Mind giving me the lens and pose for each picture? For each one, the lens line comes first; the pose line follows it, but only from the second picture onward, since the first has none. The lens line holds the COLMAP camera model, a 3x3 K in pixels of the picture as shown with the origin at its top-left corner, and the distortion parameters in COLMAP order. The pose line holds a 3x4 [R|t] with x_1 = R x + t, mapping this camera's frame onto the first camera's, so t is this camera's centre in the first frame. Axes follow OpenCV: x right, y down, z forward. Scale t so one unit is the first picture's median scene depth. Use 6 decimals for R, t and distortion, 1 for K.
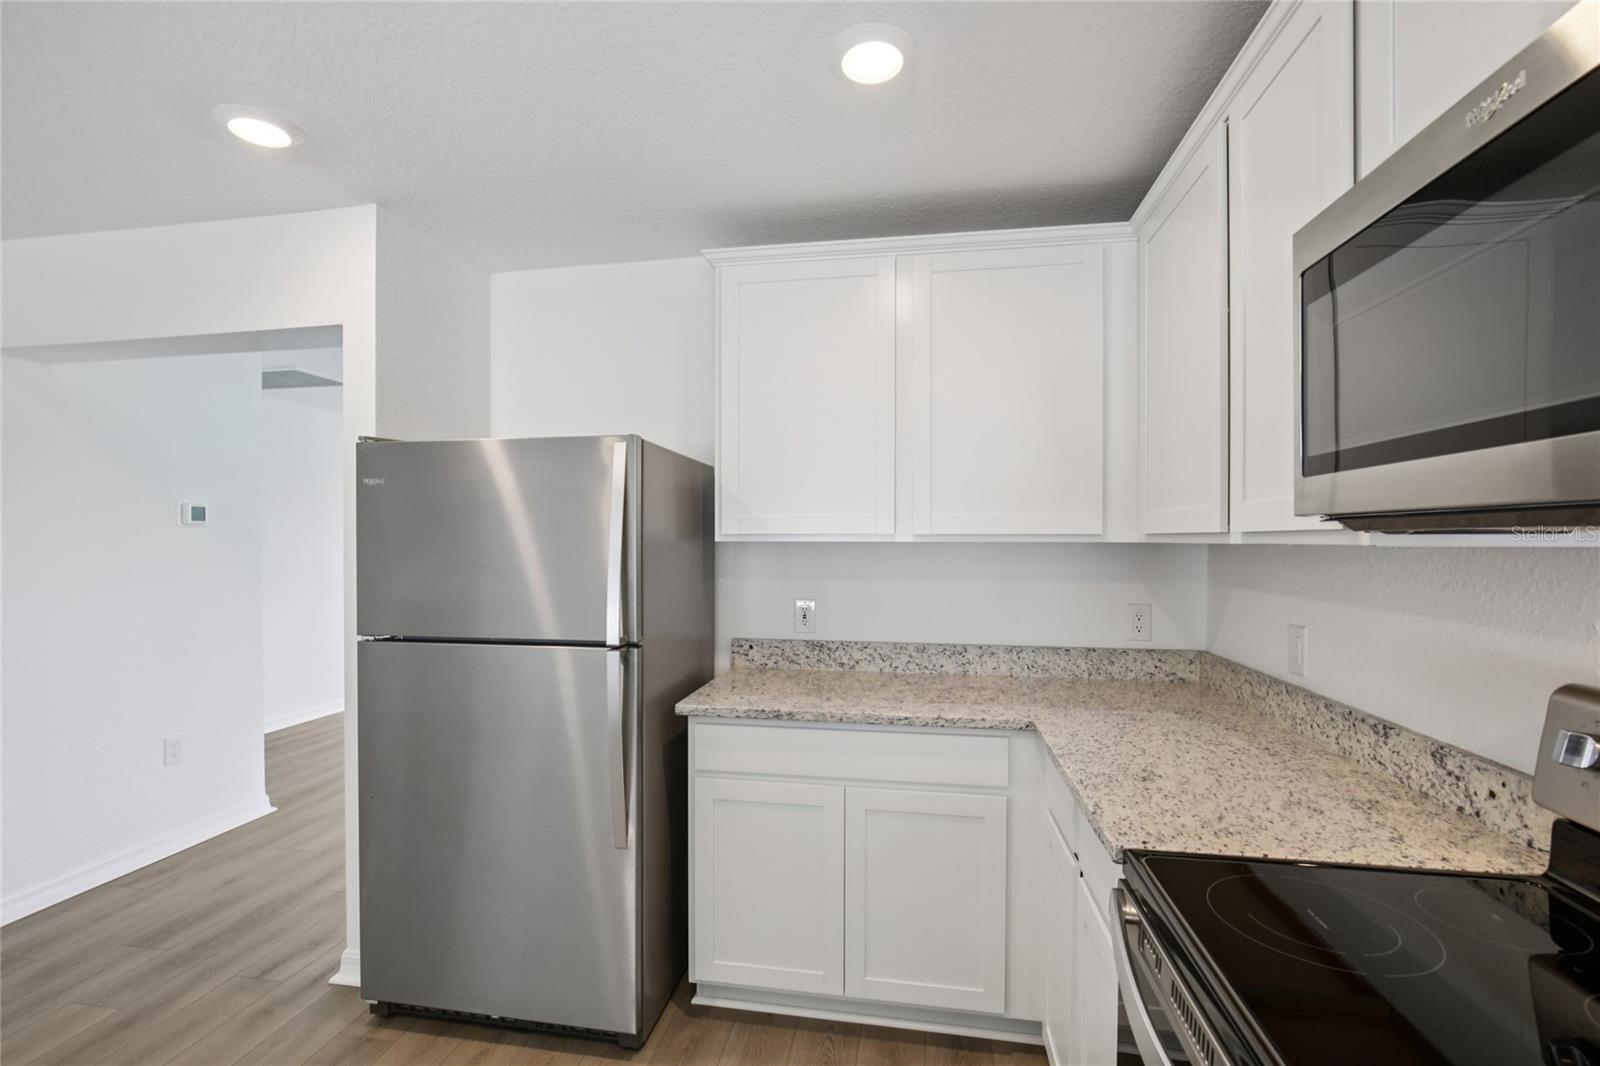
lens RADIAL K [[733.8, 0, 786.0], [0, 733.8, 544.2], [0, 0, 1]] dist [-0.019881, 0.003910]
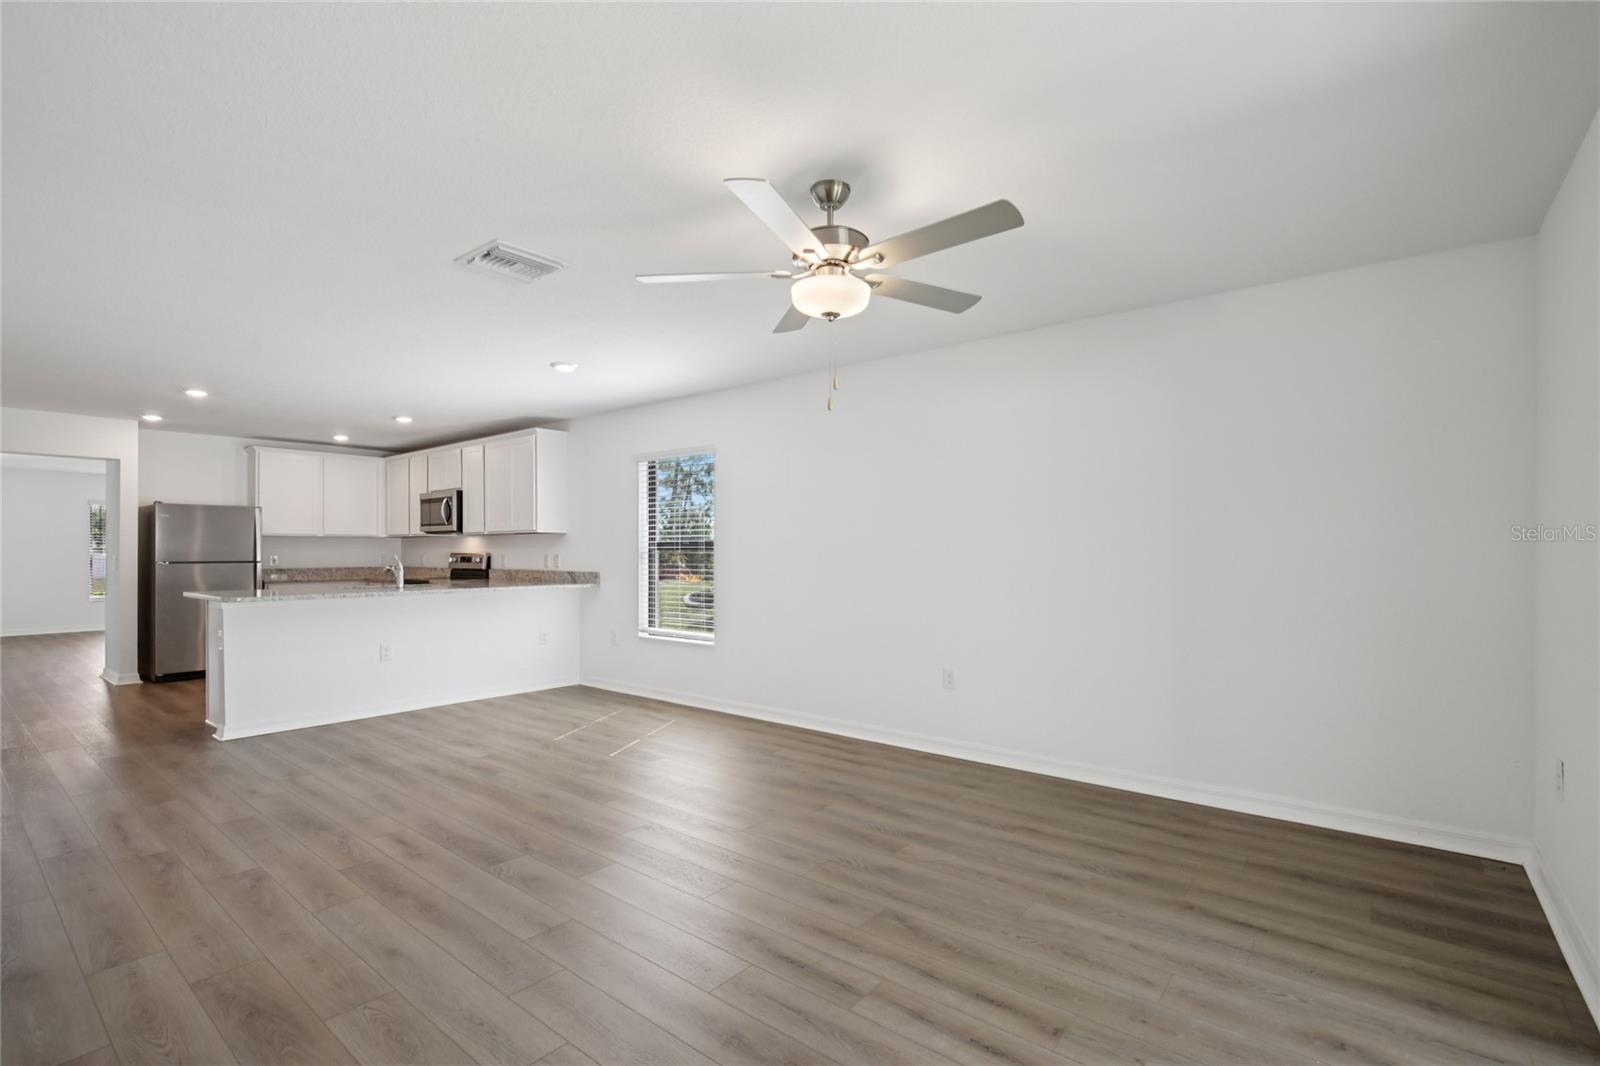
lens RADIAL K [[733.8, 0, 802.5], [0, 733.8, 537.5], [0, 0, 1]] dist [-0.019881, 0.003910]
pose [[0.477501, 0.016623, 0.878474, -2.071321], [0.008655, 0.999684, -0.023621, 0.118086], [-0.878589, 0.018882, 0.477206, -3.116754]]
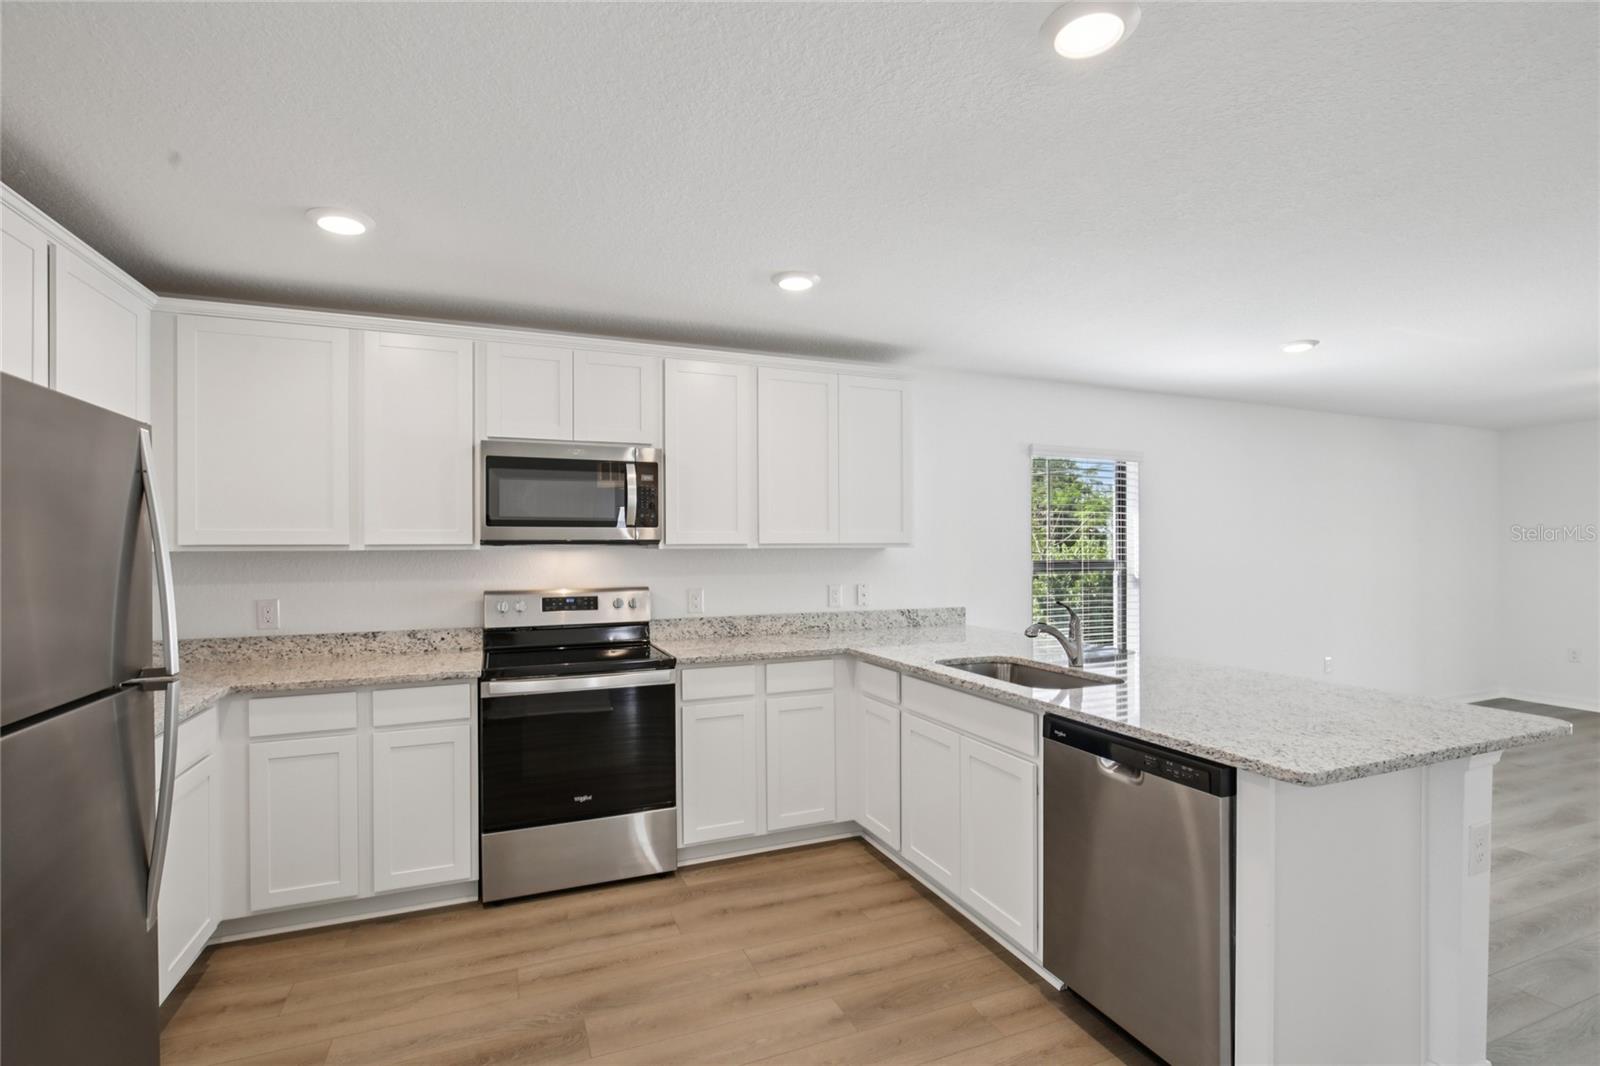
lens RADIAL K [[733.8, 0, 799.9], [0, 733.8, 518.6], [0, 0, 1]] dist [-0.019881, 0.003910]
pose [[-0.531858, 0.034001, 0.846151, -1.257344], [0.010760, 0.999384, -0.033396, -0.007642], [-0.846765, -0.008657, -0.531896, 0.767172]]
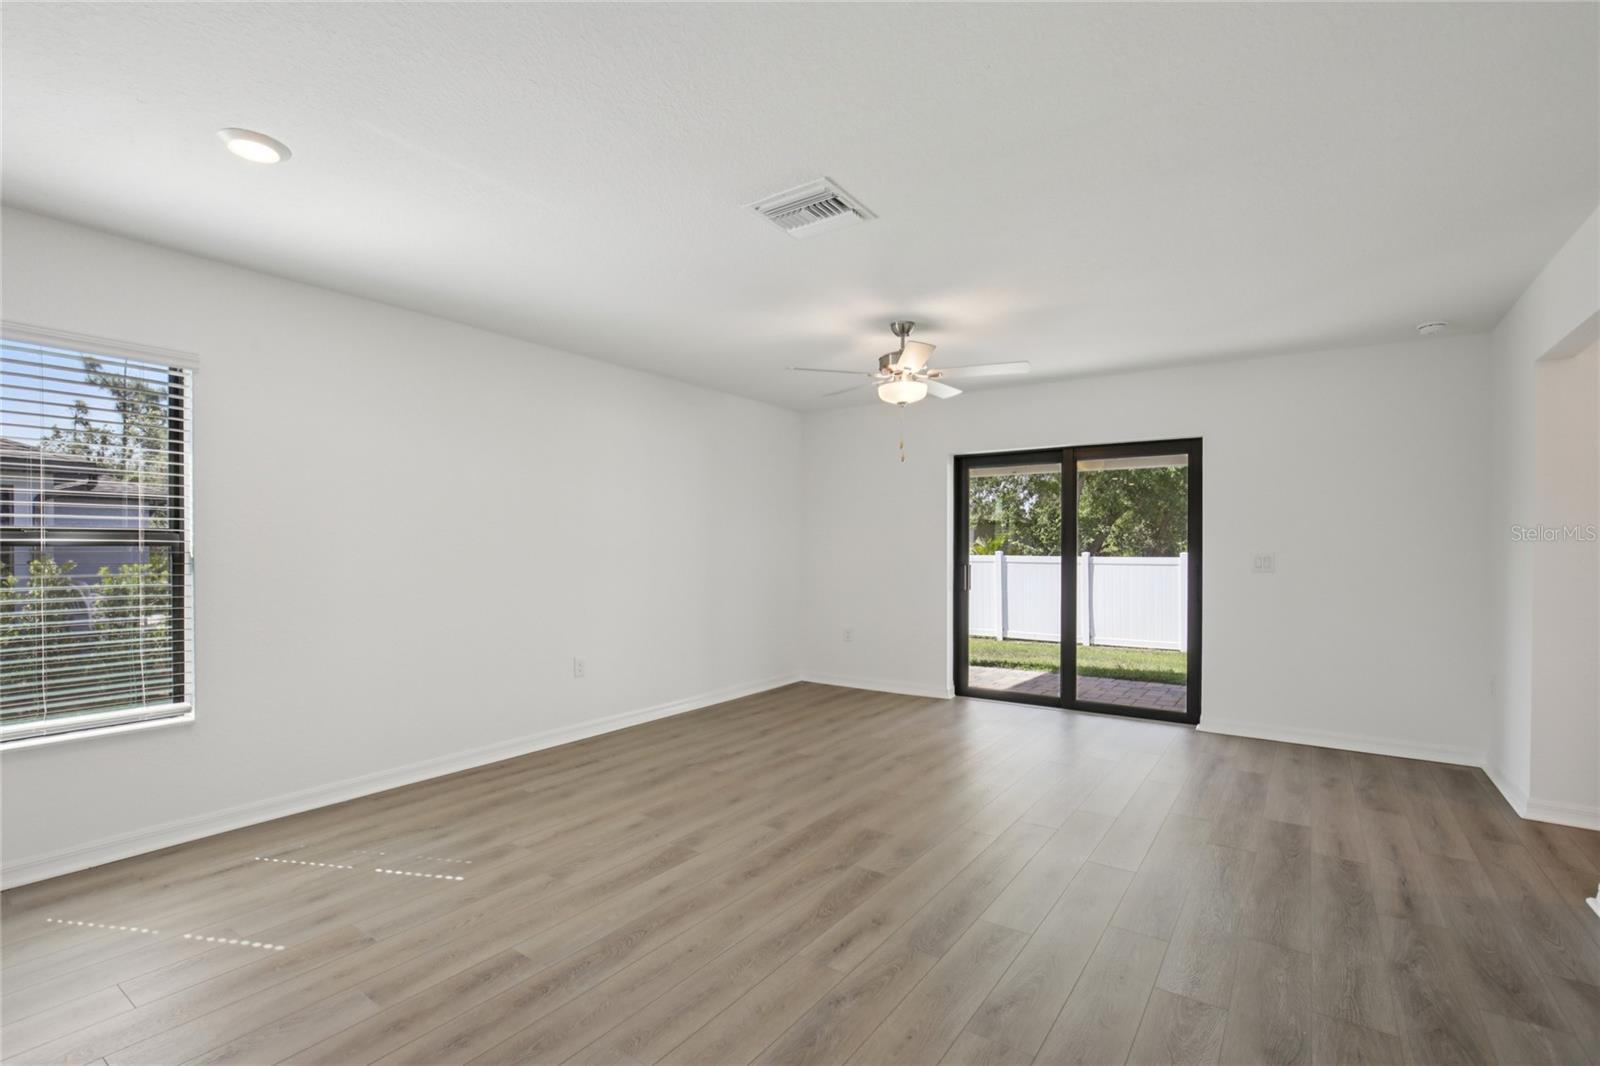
lens RADIAL K [[733.8, 0, 792.3], [0, 733.8, 537.8], [0, 0, 1]] dist [-0.019881, 0.003910]
pose [[-0.908325, 0.005477, 0.418230, -1.538278], [0.003713, 0.999980, -0.005032, 0.092720], [-0.418250, -0.003018, -0.908327, -0.648665]]
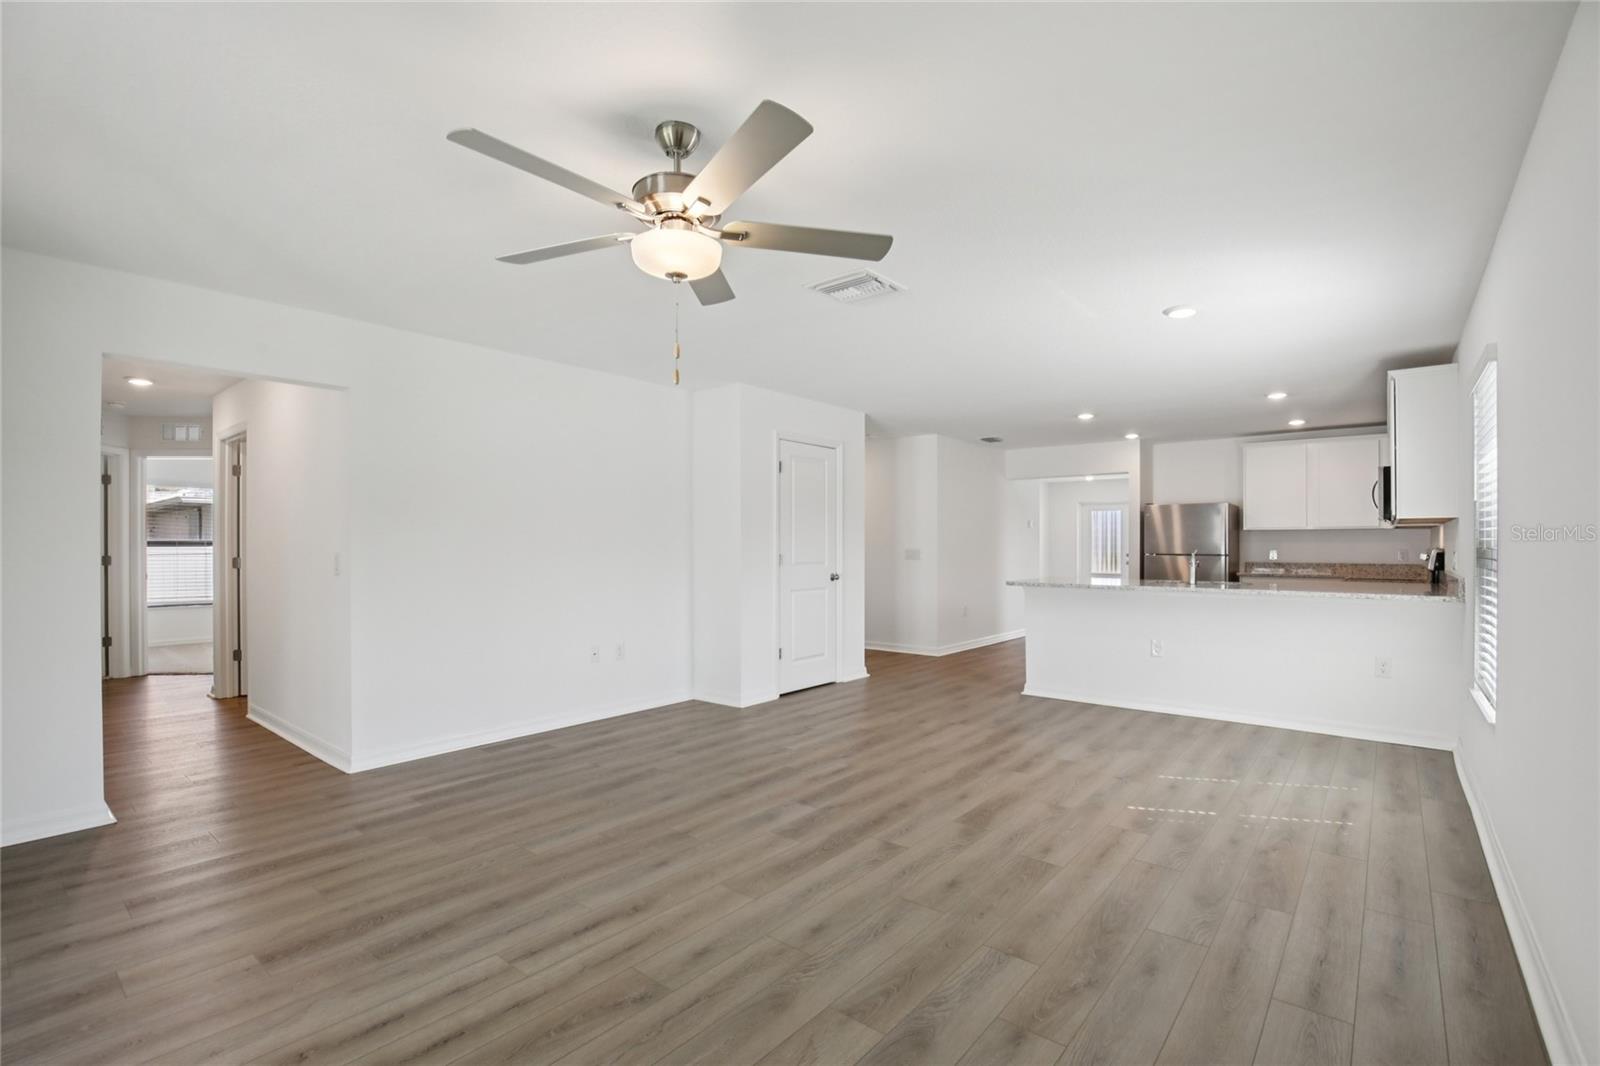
lens RADIAL K [[733.8, 0, 790.7], [0, 733.8, 547.5], [0, 0, 1]] dist [-0.019881, 0.003910]
pose [[0.871662, 0.001943, -0.490103, -0.311177], [-0.005029, 0.999975, -0.004978, 0.119638], [0.490081, 0.006804, 0.871650, -3.422757]]
